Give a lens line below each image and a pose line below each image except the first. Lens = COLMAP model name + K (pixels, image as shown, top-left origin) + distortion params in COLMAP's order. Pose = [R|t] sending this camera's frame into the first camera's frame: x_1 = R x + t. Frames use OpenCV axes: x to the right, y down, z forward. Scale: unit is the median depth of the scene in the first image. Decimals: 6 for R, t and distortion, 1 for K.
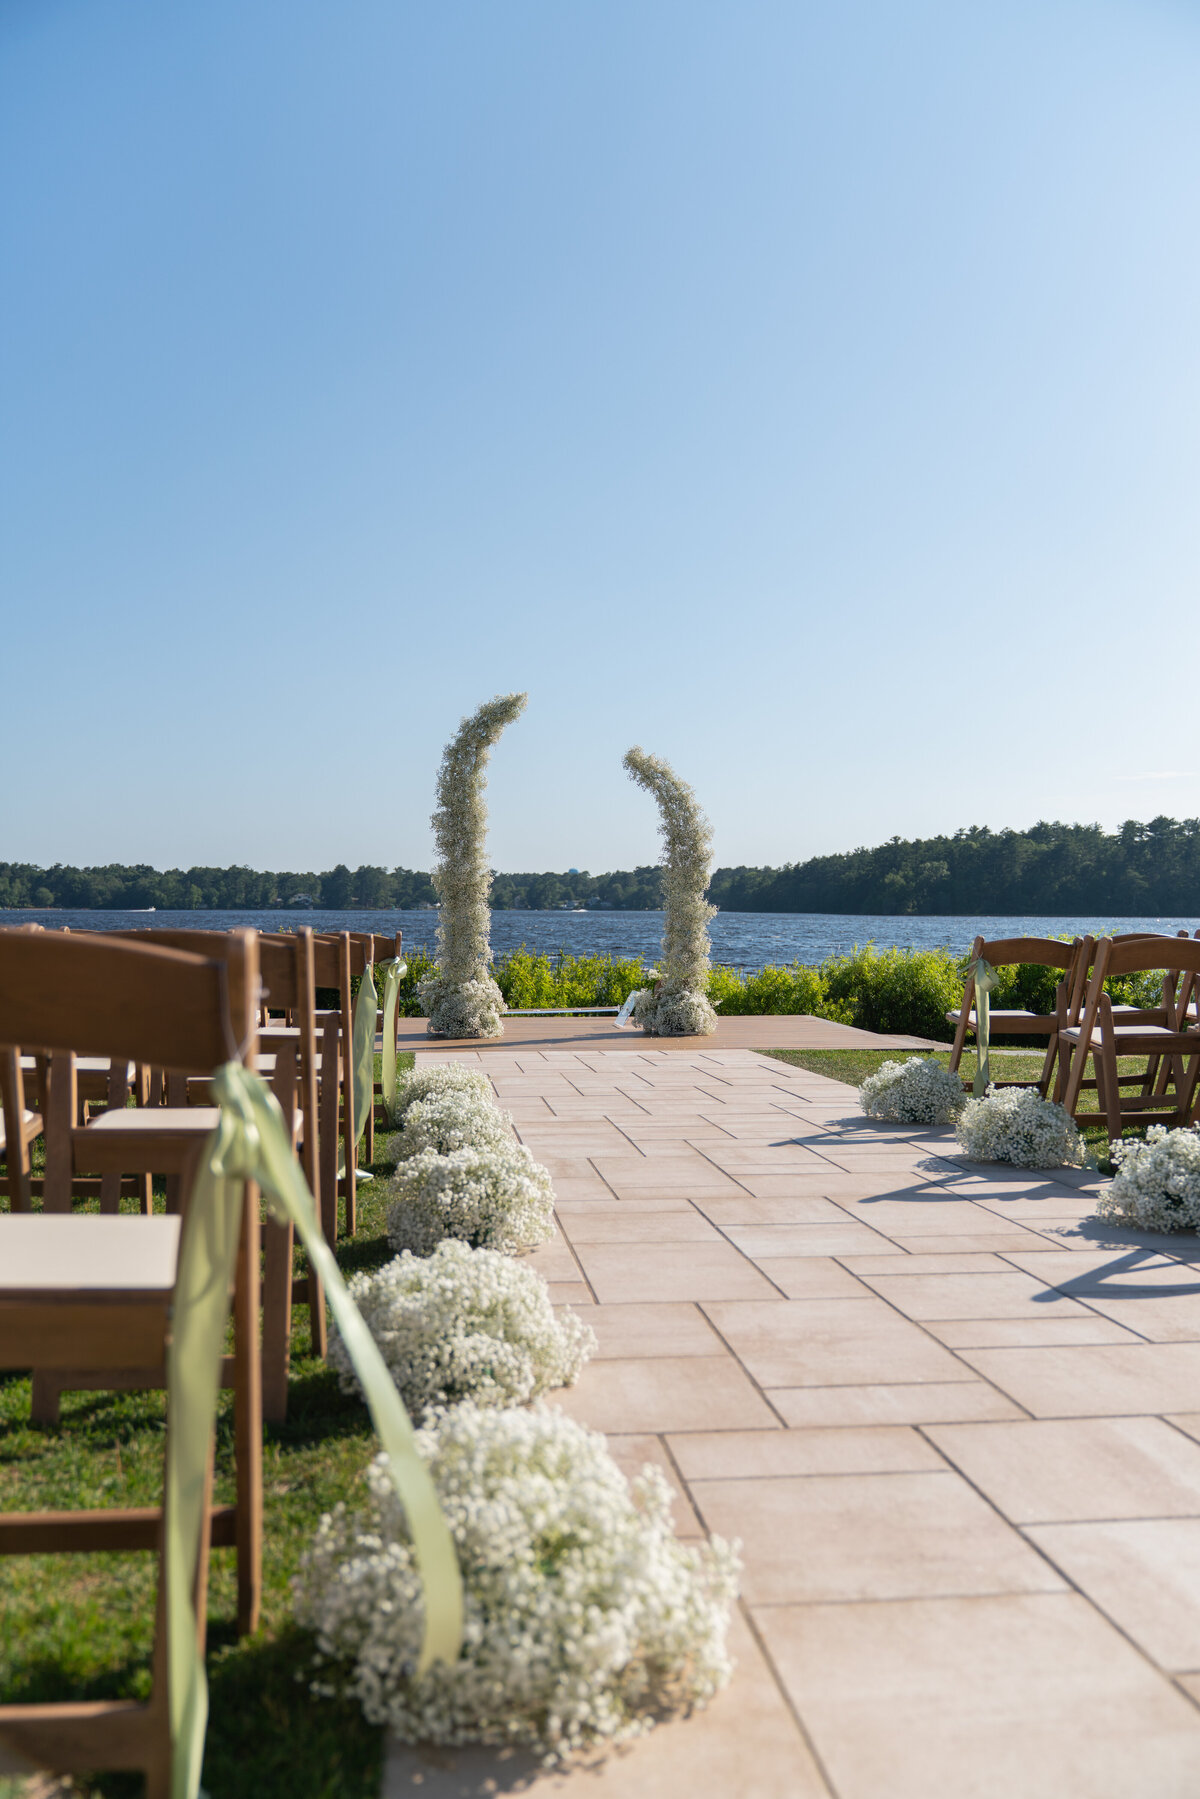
lens RADIAL K [[1583.6, 0, 600.0], [0, 1583.6, 899.5], [0, 0, 1]] dist [-0.009544, -0.006790]
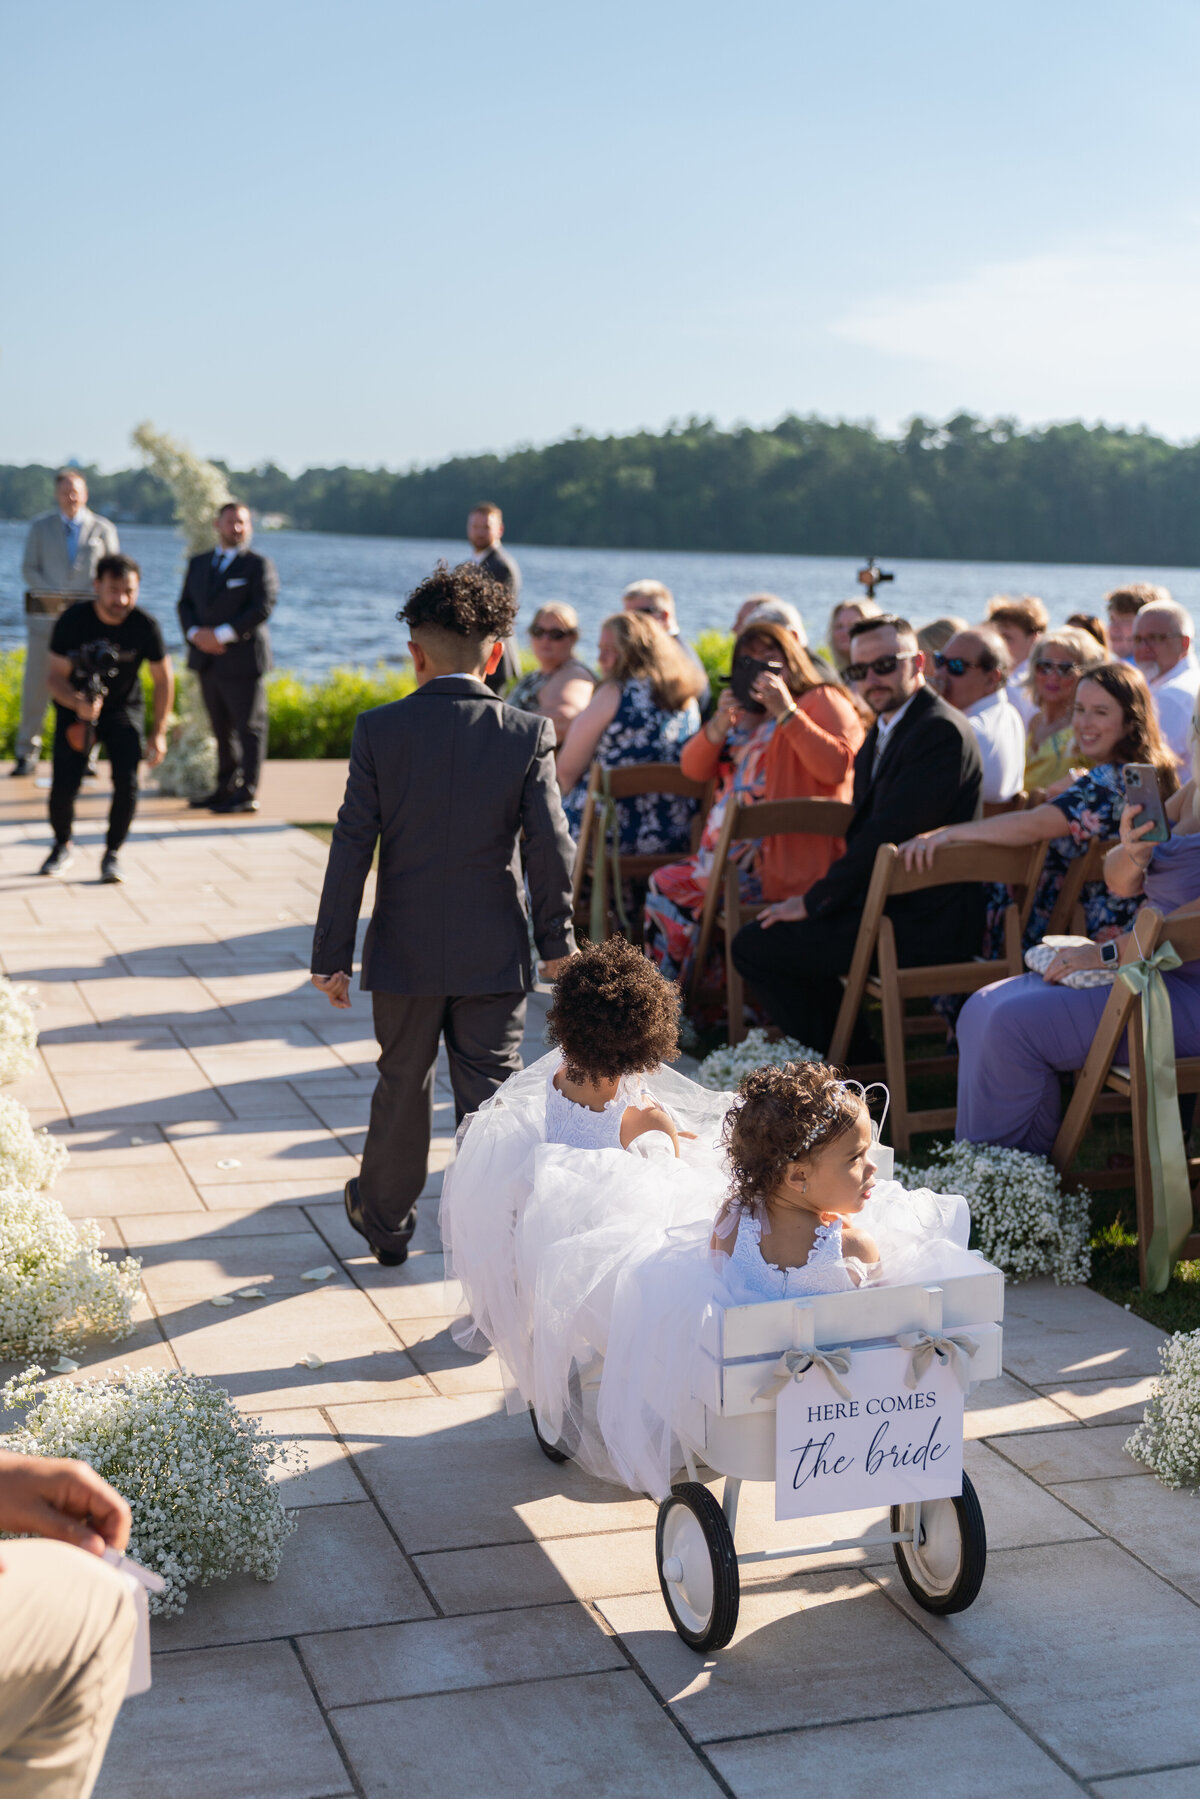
lens RADIAL K [[2283.7, 0, 600.0], [0, 2283.7, 899.5], [0, 0, 1]] dist [0.024345, 0.036107]
pose [[0.978220, -0.004325, 0.207525, 0.037809], [-0.027408, 0.988338, 0.149790, -0.228555], [-0.205753, -0.152215, 0.966693, -0.902698]]
